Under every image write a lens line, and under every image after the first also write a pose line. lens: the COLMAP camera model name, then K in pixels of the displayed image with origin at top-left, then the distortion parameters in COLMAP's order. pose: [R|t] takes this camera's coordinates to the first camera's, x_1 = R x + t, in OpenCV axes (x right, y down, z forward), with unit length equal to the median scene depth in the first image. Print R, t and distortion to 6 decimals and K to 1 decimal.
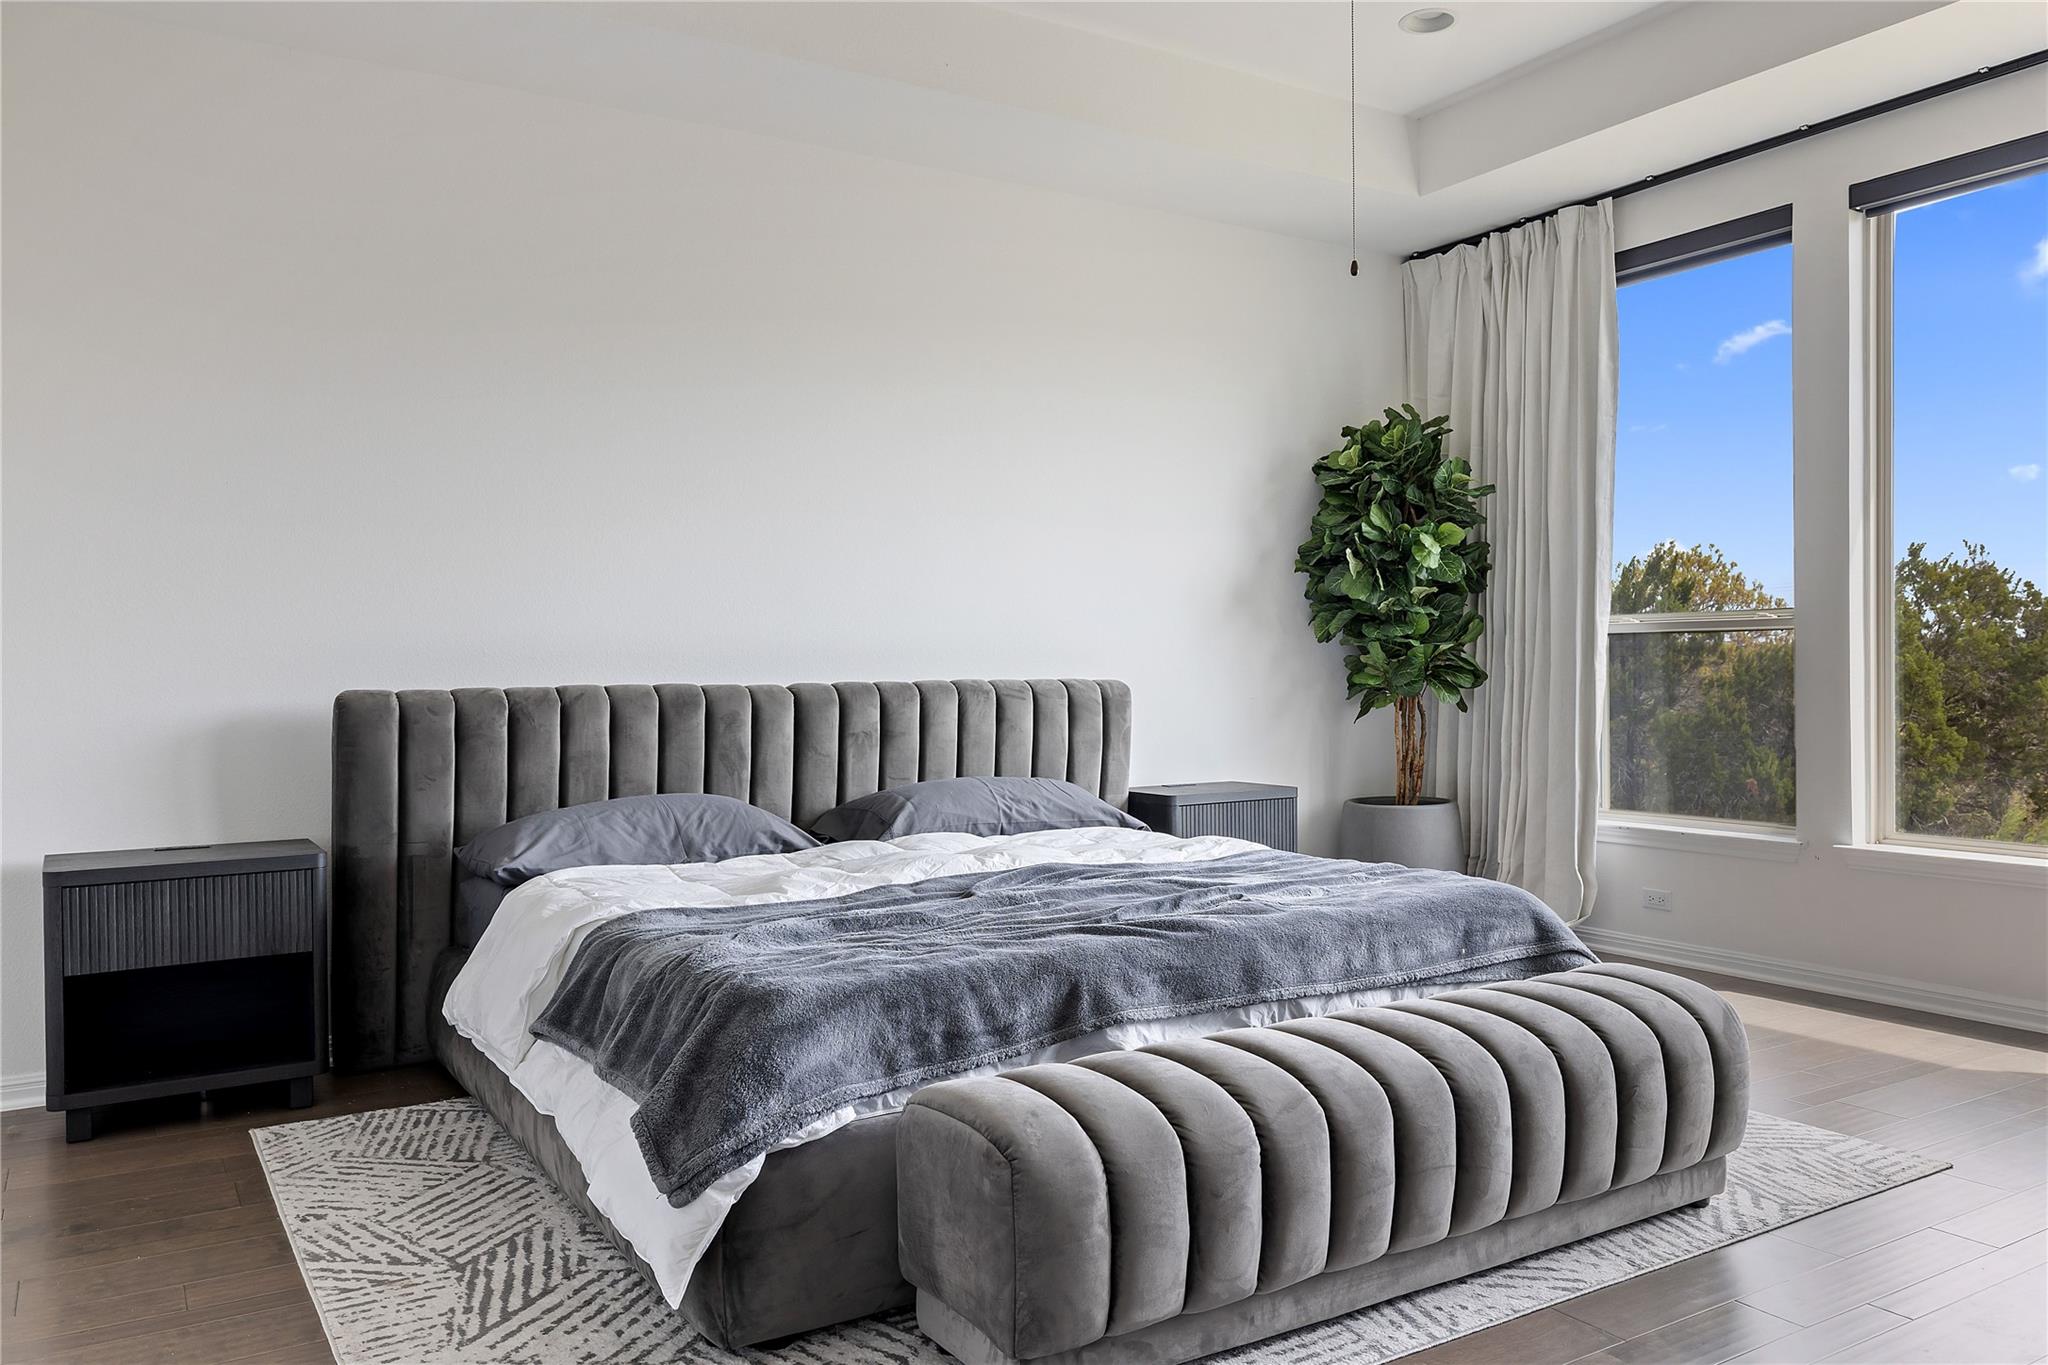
lens RADIAL K [[1486.4, 0, 1023.1], [0, 1486.4, 689.3], [0, 0, 1]] dist [-0.005954, -0.002434]
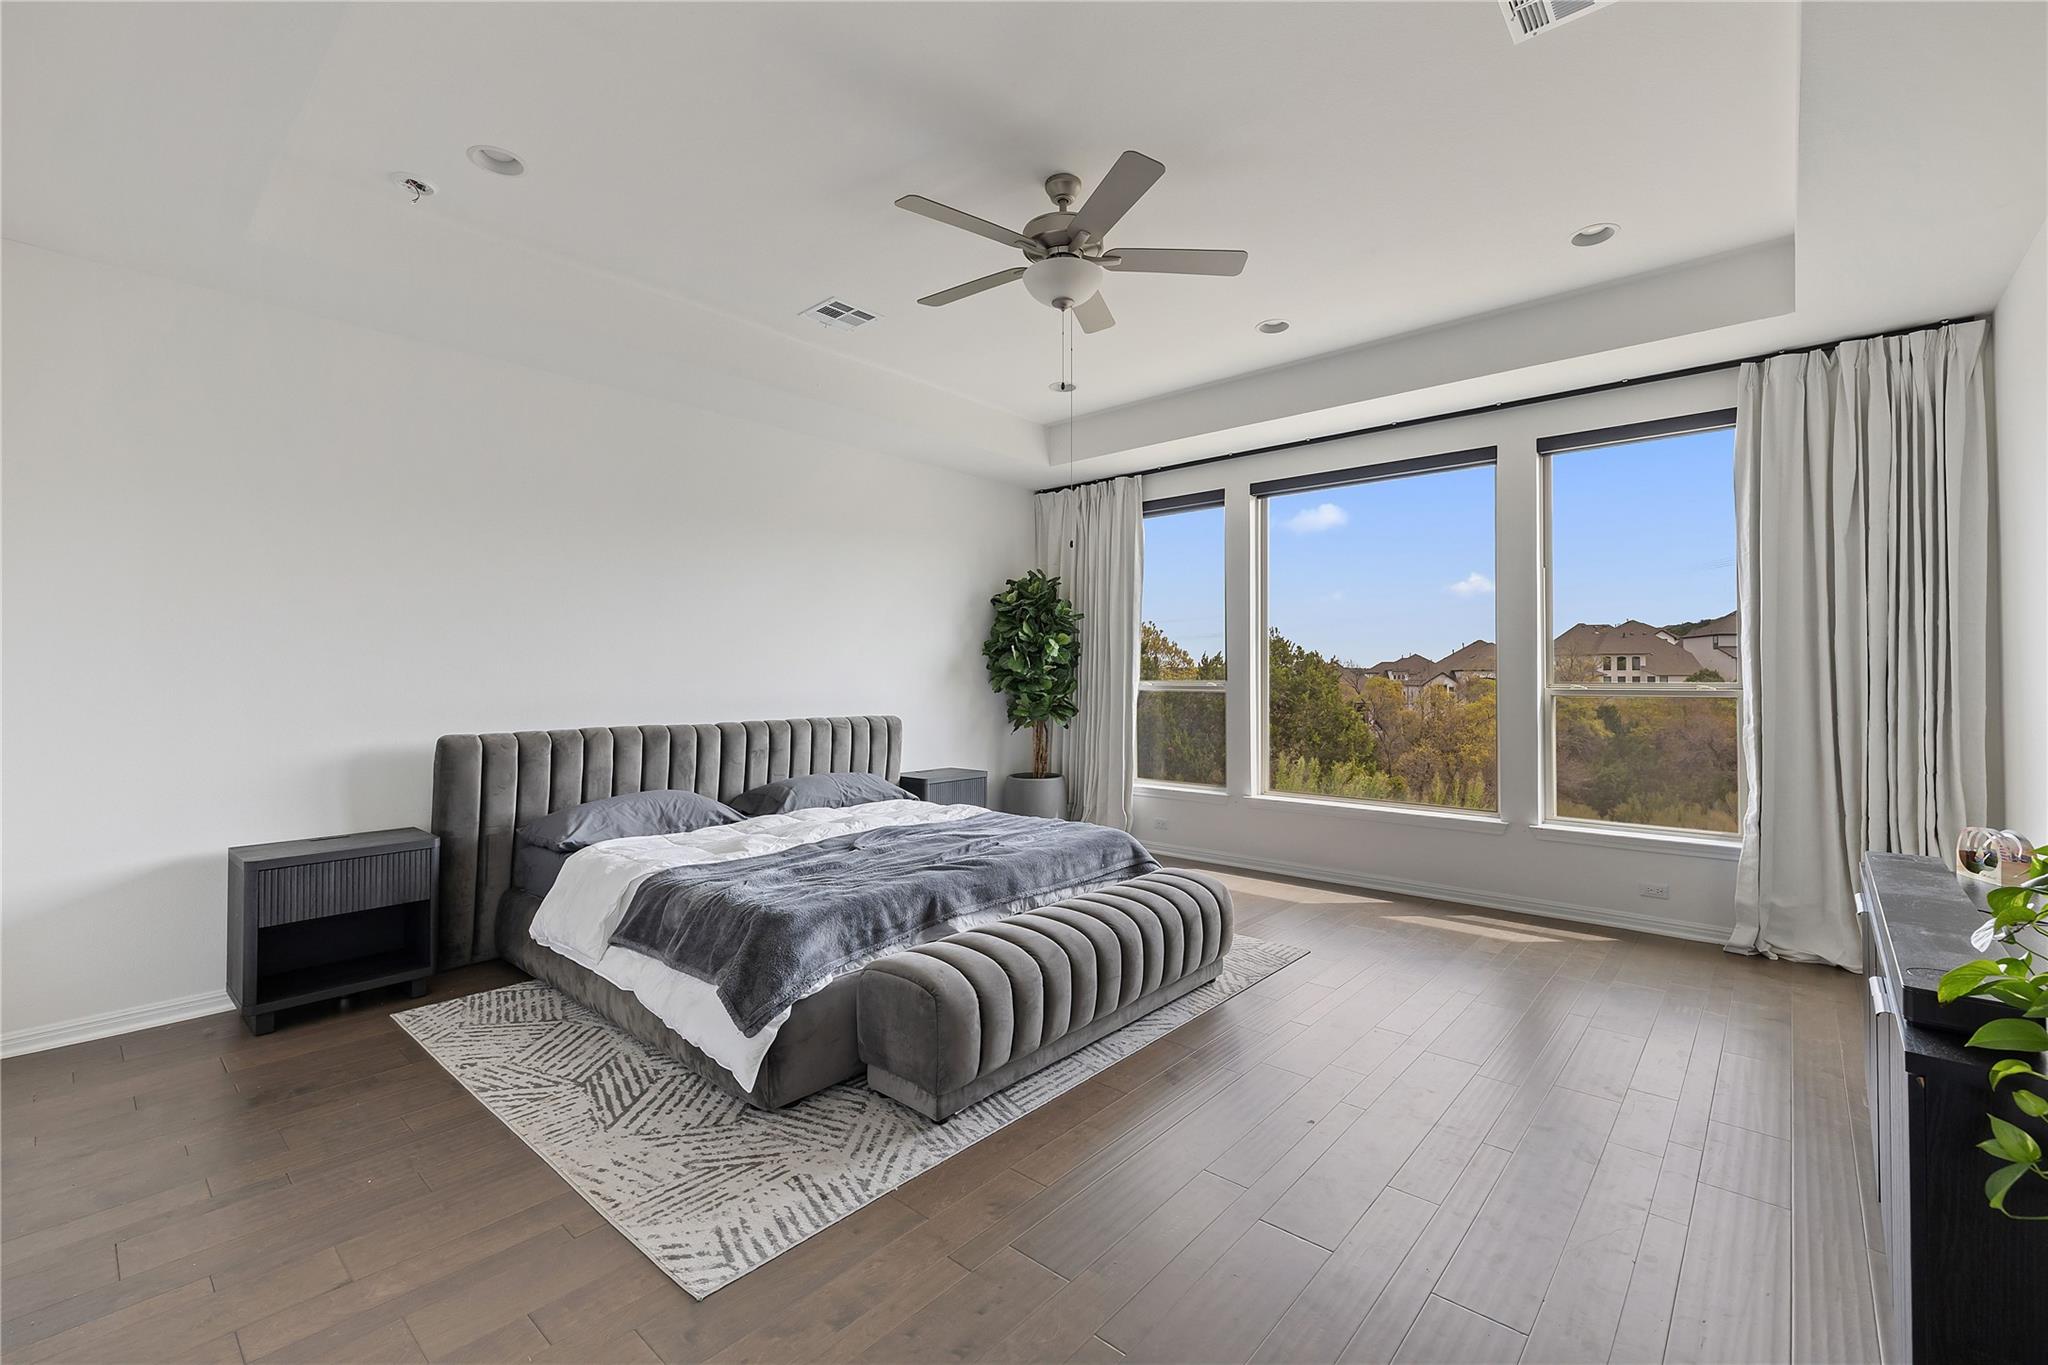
lens RADIAL K [[856.6, 0, 1018.7], [0, 856.6, 670.2], [0, 0, 1]] dist [-0.002126, 0.000523]
pose [[0.958101, 0.011170, 0.286211, -0.131423], [-0.004695, 0.999717, -0.023300, -0.054779], [-0.286391, 0.020980, 0.957883, -0.086398]]
